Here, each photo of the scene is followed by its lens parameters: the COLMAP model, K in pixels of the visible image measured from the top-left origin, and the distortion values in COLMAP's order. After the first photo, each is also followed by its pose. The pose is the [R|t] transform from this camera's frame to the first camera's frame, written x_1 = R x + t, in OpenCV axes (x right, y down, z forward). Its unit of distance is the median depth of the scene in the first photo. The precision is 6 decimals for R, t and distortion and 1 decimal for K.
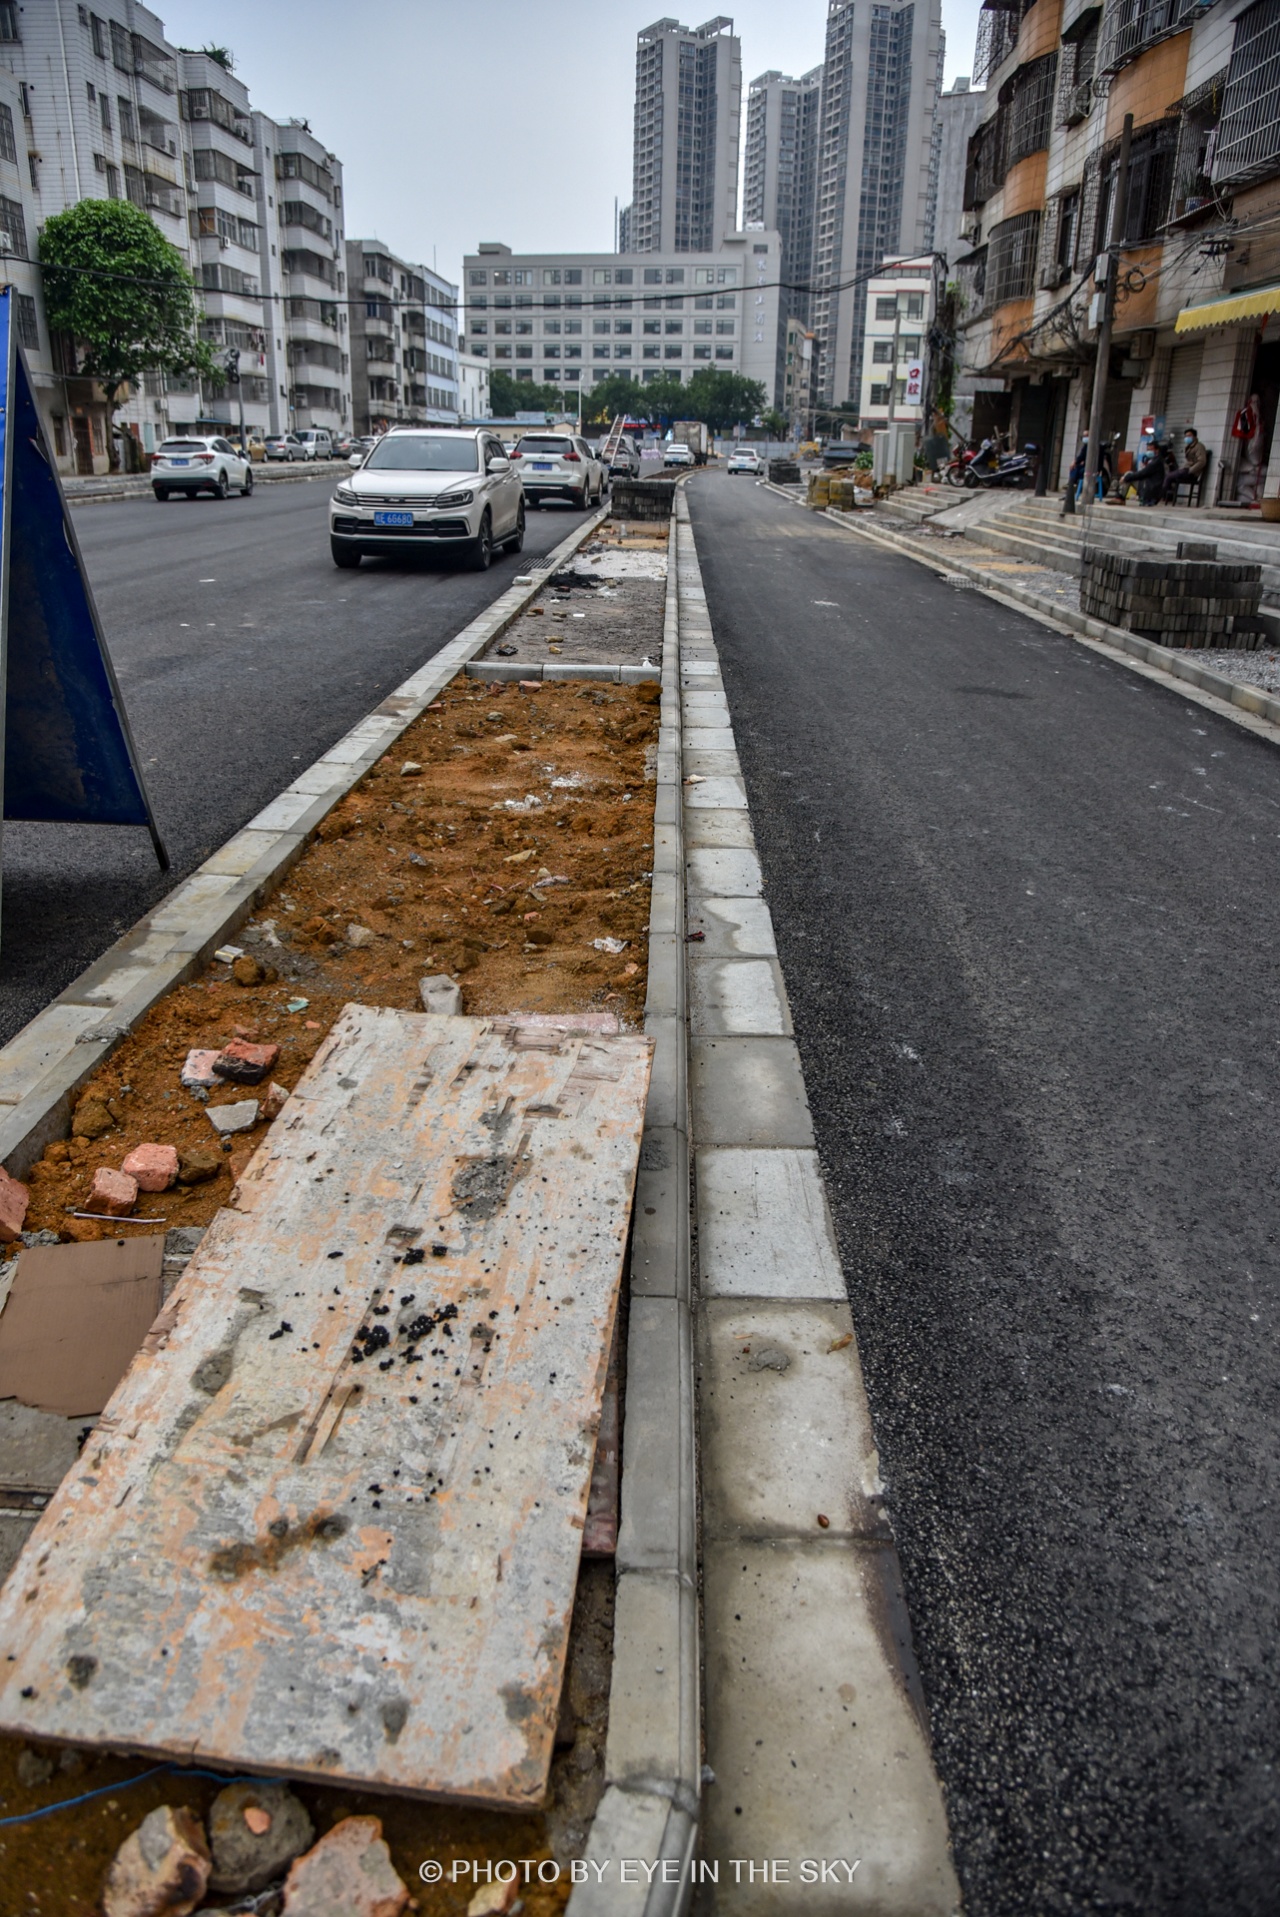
lens RADIAL K [[1325.2, 0, 647.1], [0, 1325.2, 977.1], [0, 0, 1]] dist [-0.114532, 0.065347]
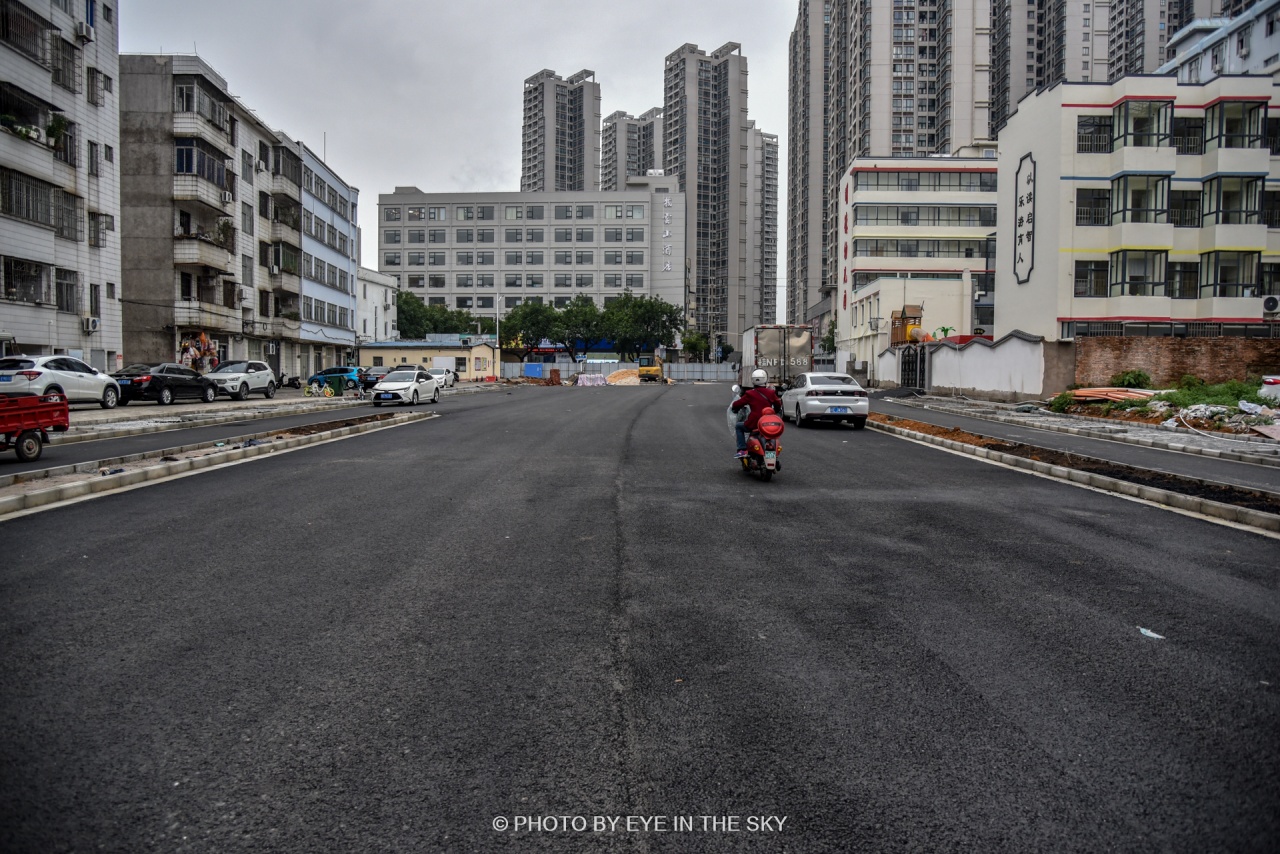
lens RADIAL K [[884.9, 0, 640.0], [0, 884.9, 427.0], [0, 0, 1]] dist [-0.114532, 0.065347]
pose [[0.990361, -0.020203, 0.137029, -0.044693], [0.062231, 0.948734, -0.309890, -0.201002], [-0.123743, 0.315431, 0.940846, 0.488572]]
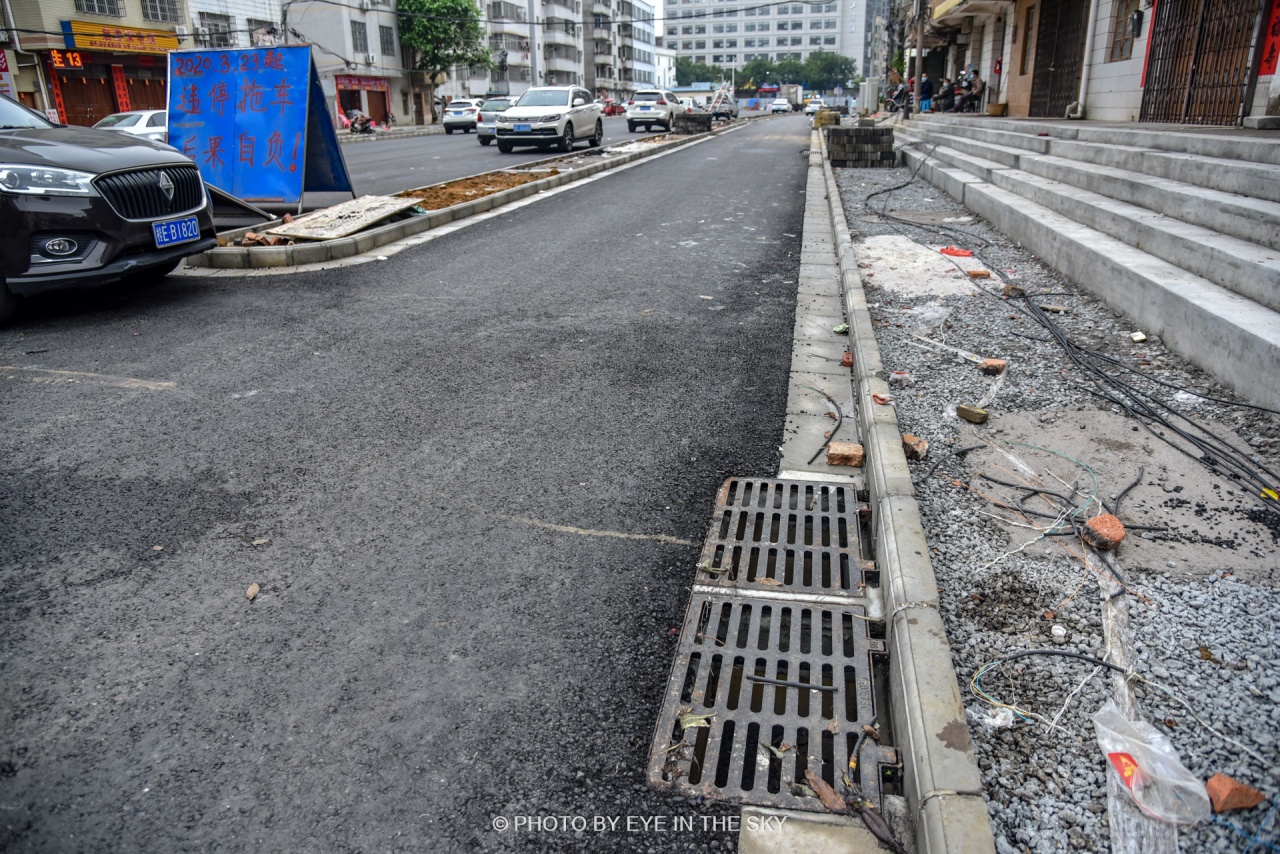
lens RADIAL K [[884.9, 0, 640.0], [0, 884.9, 427.0], [0, 0, 1]] dist [-0.114532, 0.065347]
pose [[0.985326, 0.020873, -0.169400, 0.027177], [-0.026730, 0.999119, -0.032366, 0.019745], [0.168575, 0.036419, 0.985016, -0.039612]]
